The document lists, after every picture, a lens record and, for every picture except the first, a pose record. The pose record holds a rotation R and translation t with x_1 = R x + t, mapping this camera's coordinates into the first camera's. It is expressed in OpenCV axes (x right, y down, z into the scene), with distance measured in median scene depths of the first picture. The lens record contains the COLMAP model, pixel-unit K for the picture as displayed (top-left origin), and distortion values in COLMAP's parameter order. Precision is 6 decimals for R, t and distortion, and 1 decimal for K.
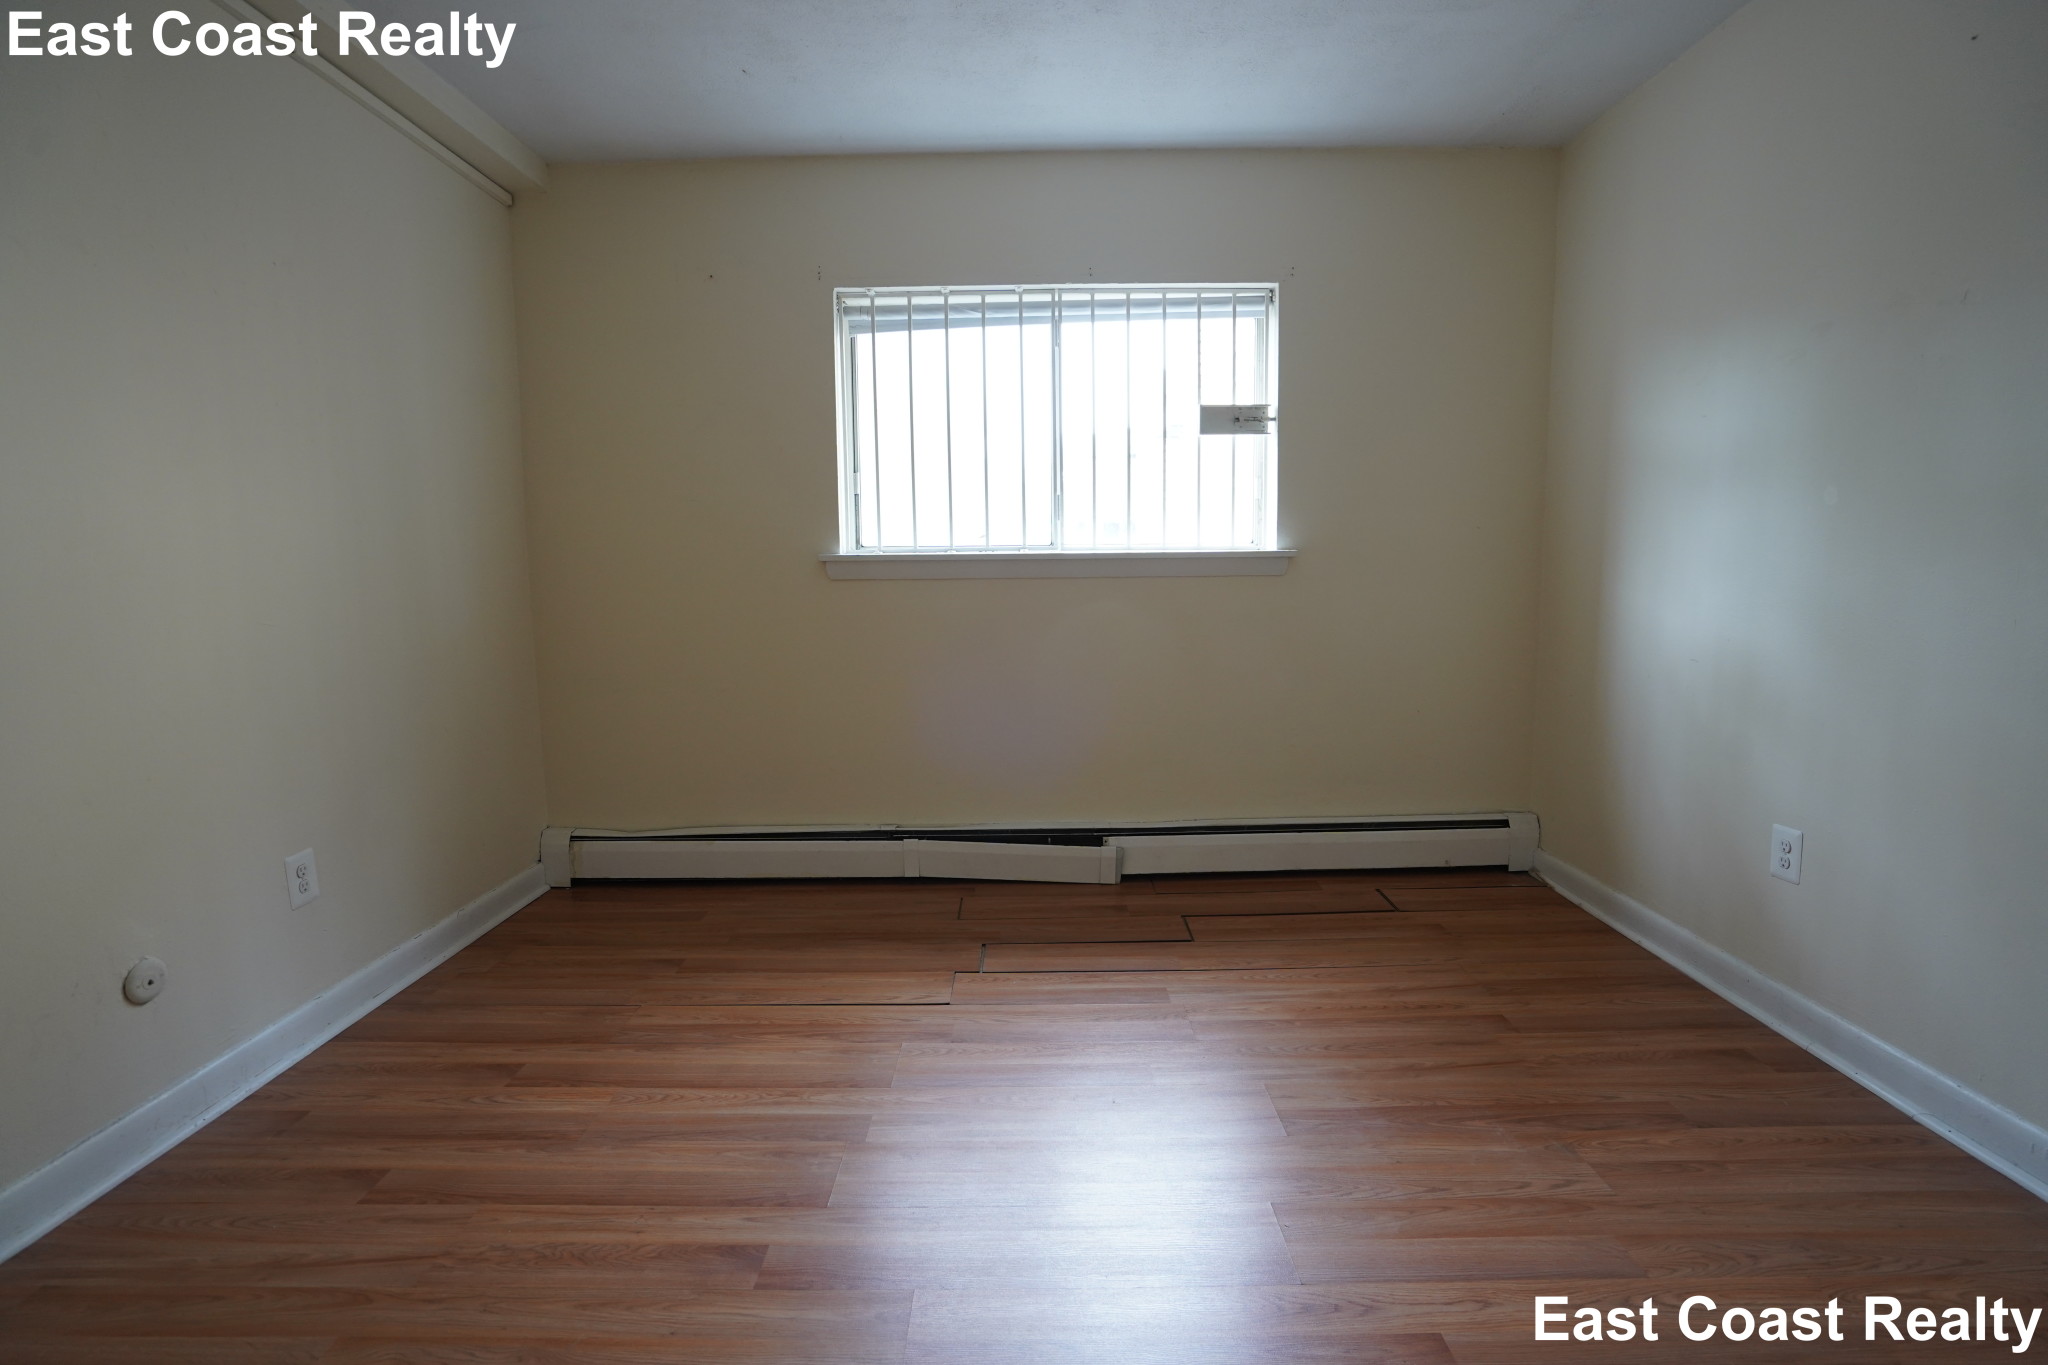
lens RADIAL K [[953.0, 0, 1039.1], [0, 953.0, 687.8], [0, 0, 1]] dist [-0.024362, 0.005488]
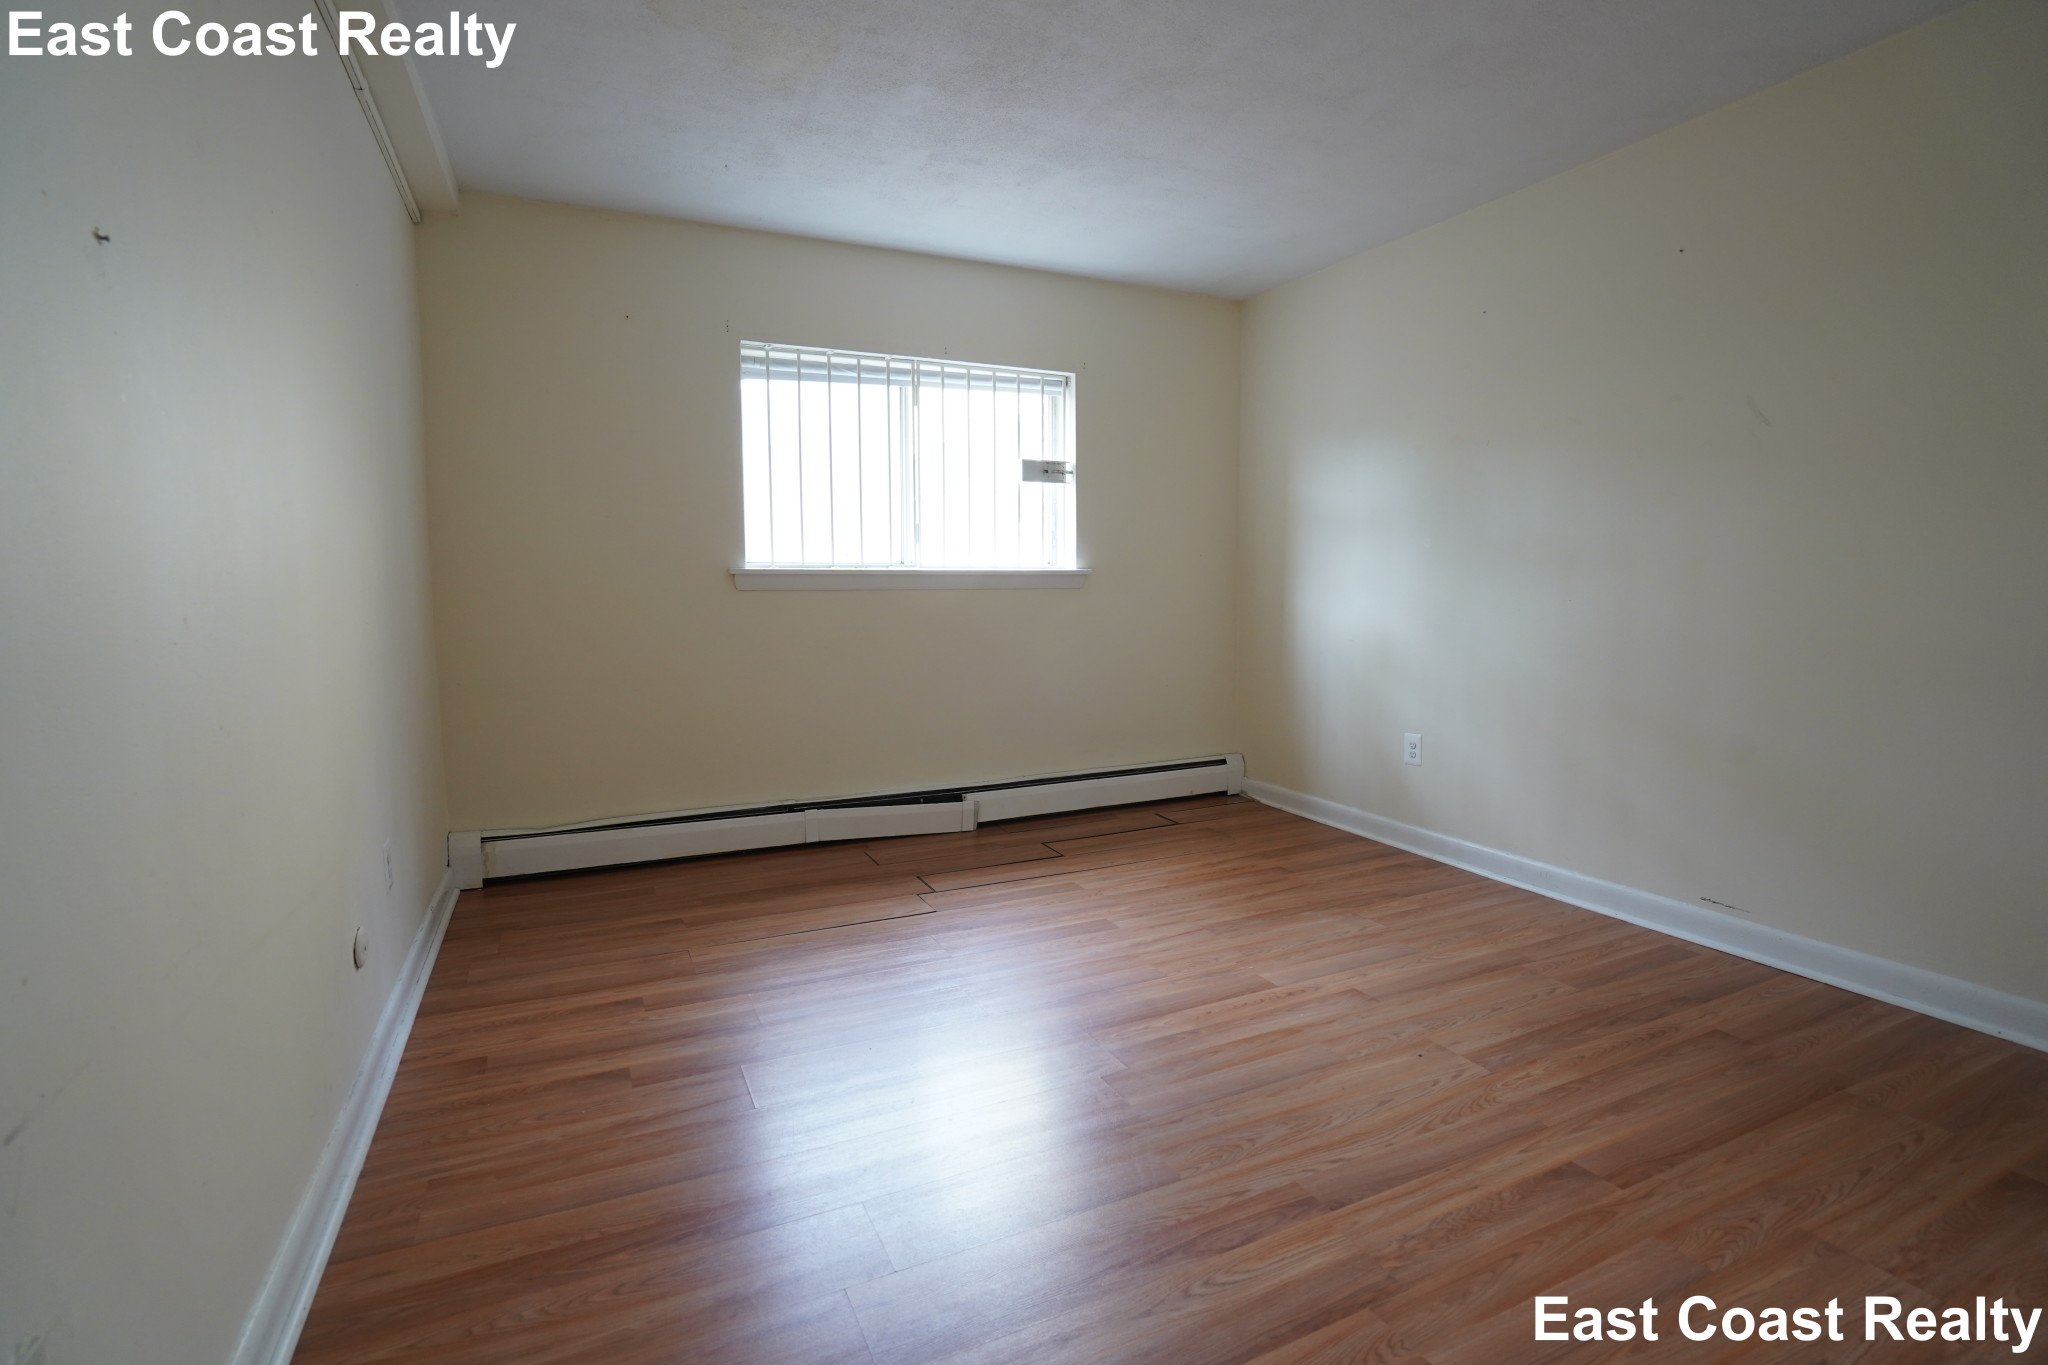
lens RADIAL K [[953.0, 0, 1034.2], [0, 953.0, 683.5], [0, 0, 1]] dist [-0.024362, 0.005488]
pose [[0.902052, -0.036694, 0.430065, -0.407566], [0.047044, 0.998802, -0.013455, 0.033298], [-0.429056, 0.032369, 0.902698, -0.195155]]
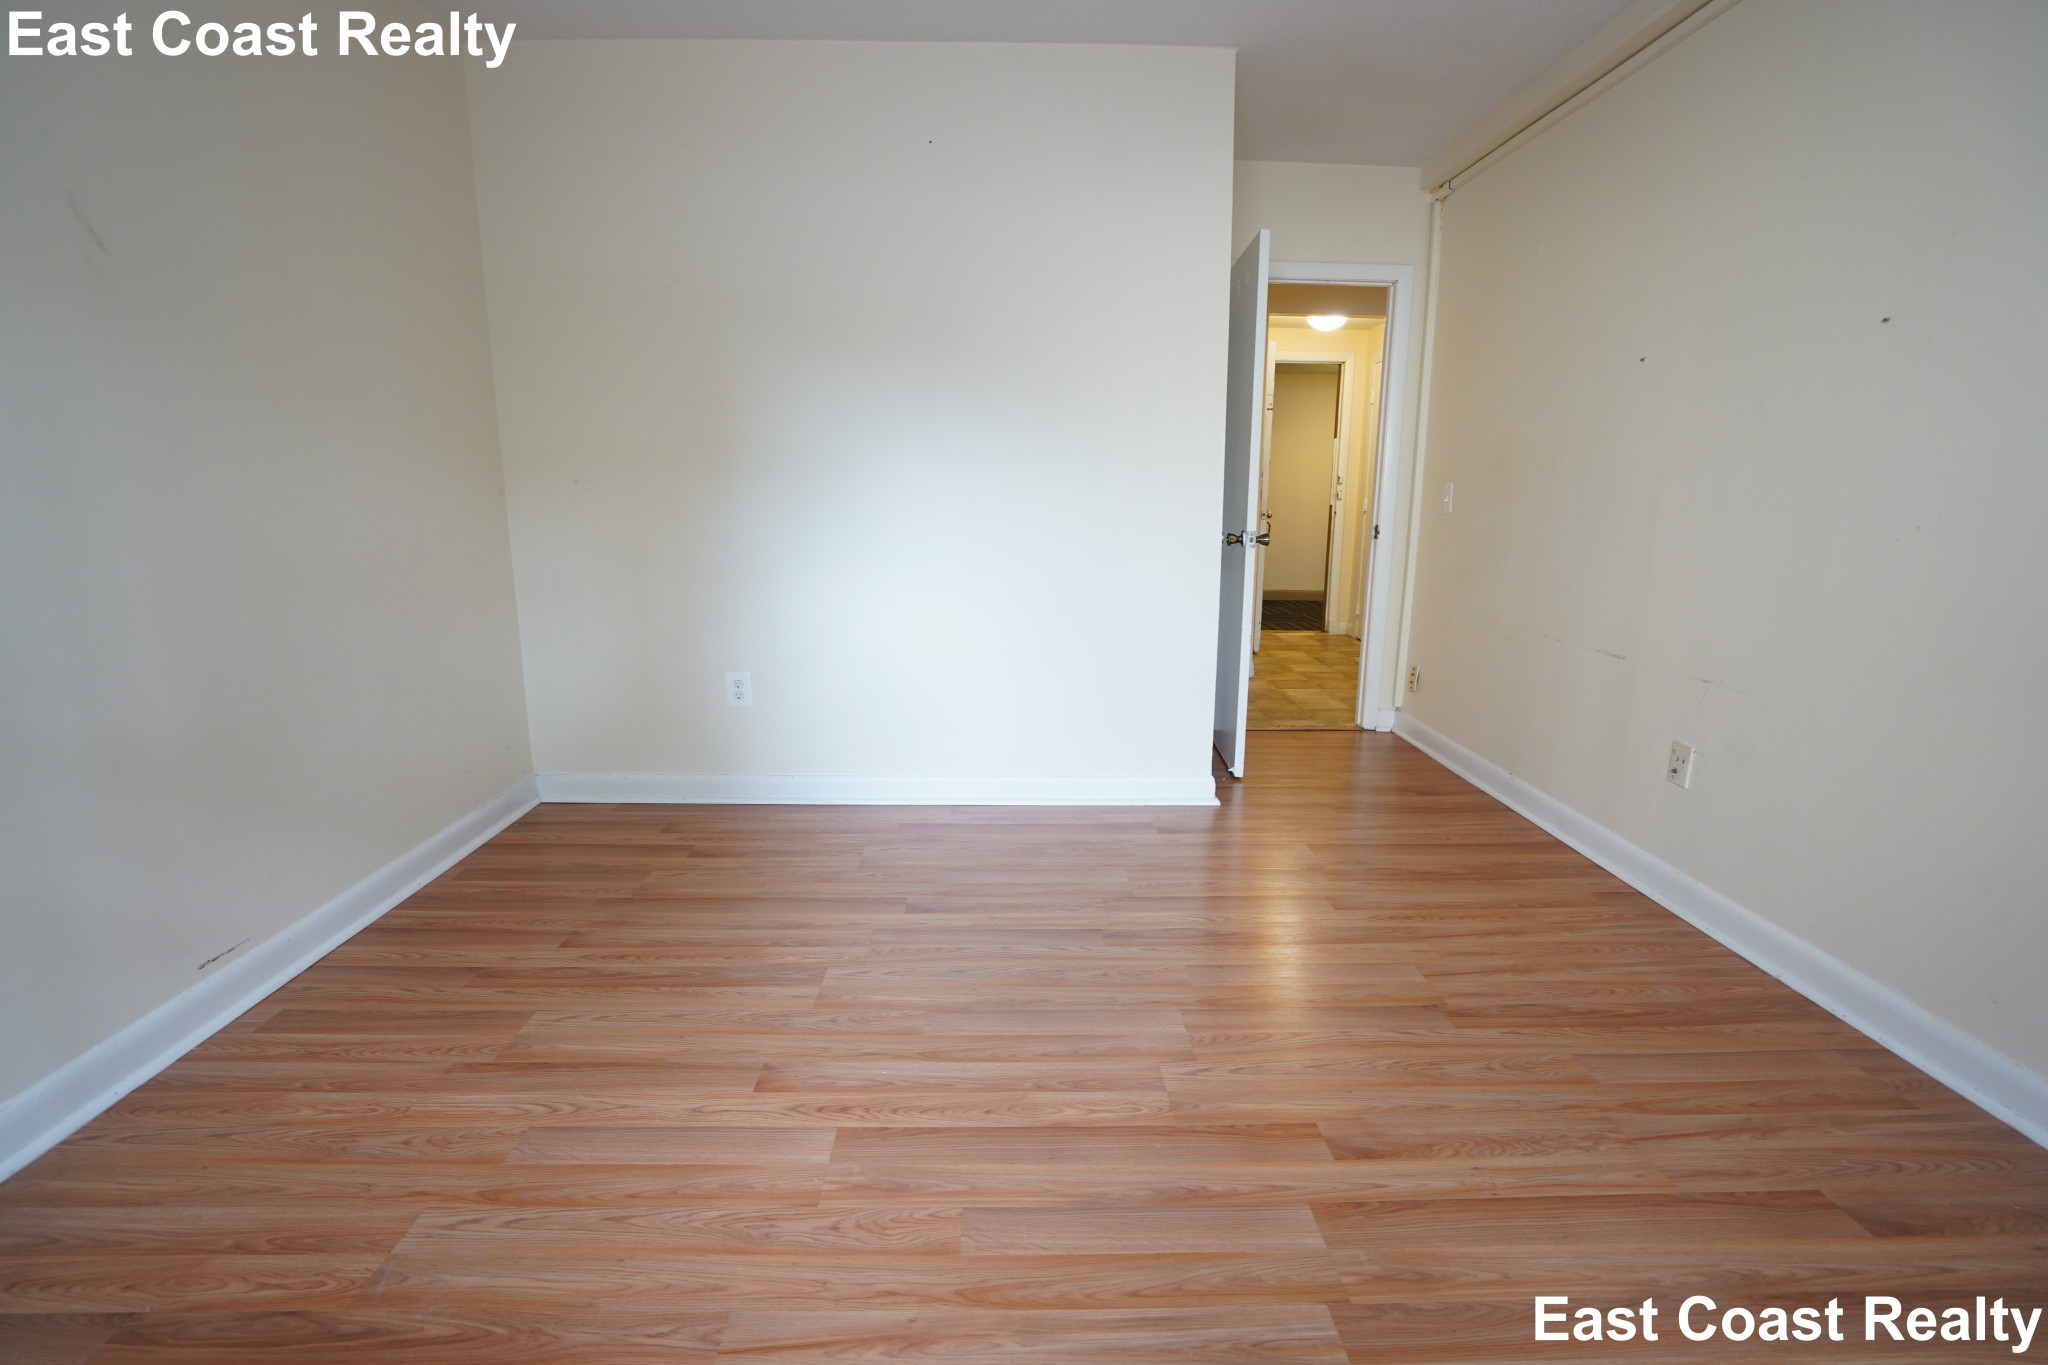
lens RADIAL K [[953.0, 0, 1027.5], [0, 953.0, 685.8], [0, 0, 1]] dist [-0.024362, 0.005488]
pose [[-0.999871, 0.007749, -0.014079, 0.028626], [0.002773, 0.946118, 0.323810, -0.113442], [0.015830, 0.323729, -0.946017, 0.895525]]
